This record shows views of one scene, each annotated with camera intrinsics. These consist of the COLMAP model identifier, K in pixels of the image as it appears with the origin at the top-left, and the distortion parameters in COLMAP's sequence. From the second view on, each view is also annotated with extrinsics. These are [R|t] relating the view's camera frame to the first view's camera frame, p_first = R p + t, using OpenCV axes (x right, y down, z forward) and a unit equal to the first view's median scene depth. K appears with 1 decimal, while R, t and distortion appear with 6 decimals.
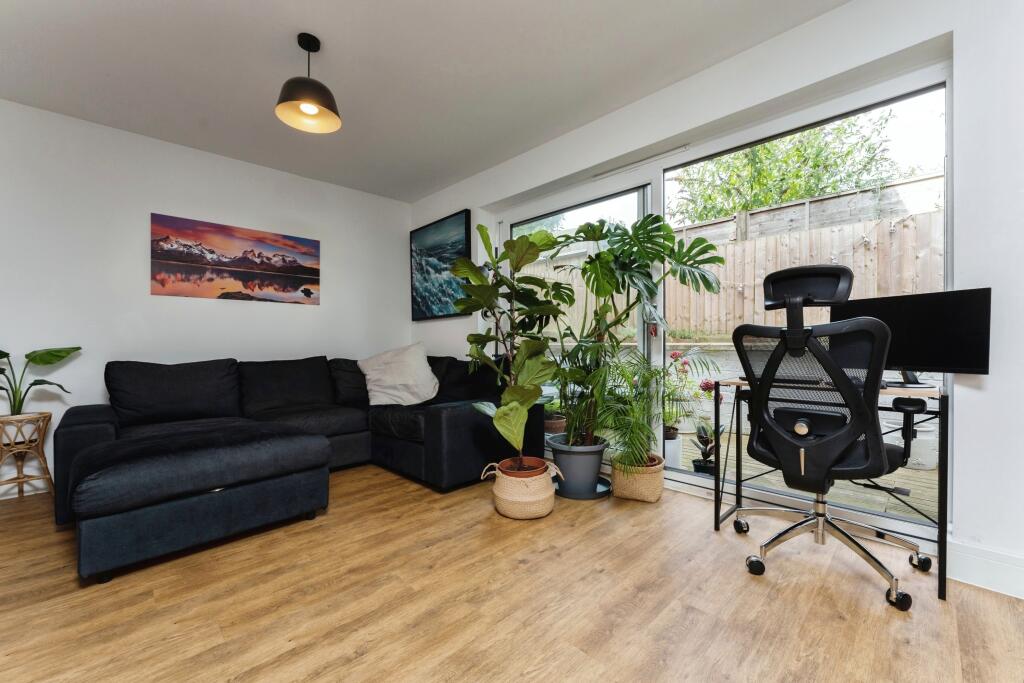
lens RADIAL K [[418.2, 0, 512.0], [0, 418.2, 341.5], [0, 0, 1]] dist [-0.010347, -0.000071]
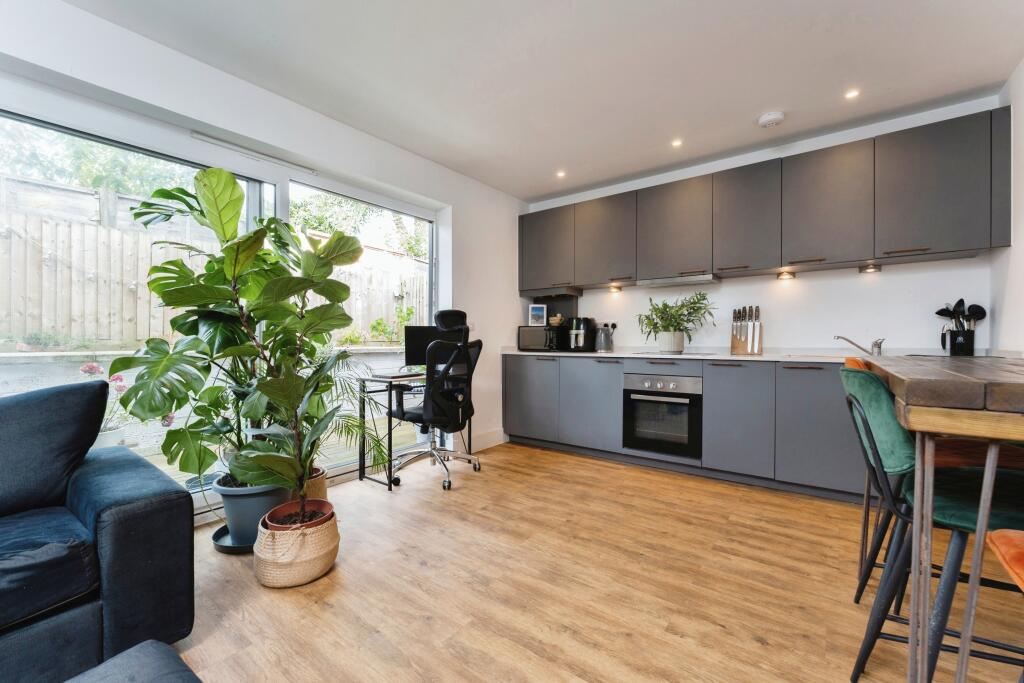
lens RADIAL K [[420.7, 0, 512.0], [0, 420.7, 341.5], [0, 0, 1]] dist [-0.001309, 0.000014]
pose [[-0.146507, -0.005383, 0.989195, -0.928670], [-0.000056, 0.999985, 0.005434, -0.042402], [-0.989210, 0.000741, -0.146506, 0.808013]]
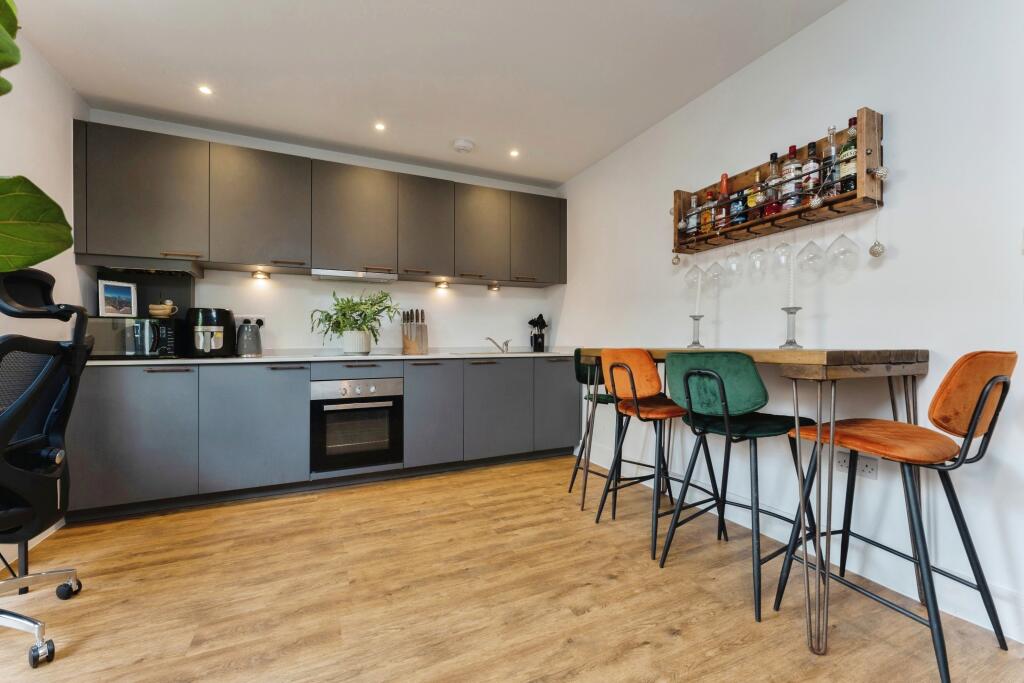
lens RADIAL K [[417.1, 0, 508.4], [0, 417.1, 347.4], [0, 0, 1]] dist [-0.002966, -0.000426]
pose [[-0.943085, 0.001127, 0.332551, -0.390459], [0.003901, 0.999963, 0.007675, -0.022678], [-0.332530, 0.008535, -0.943054, 1.170826]]
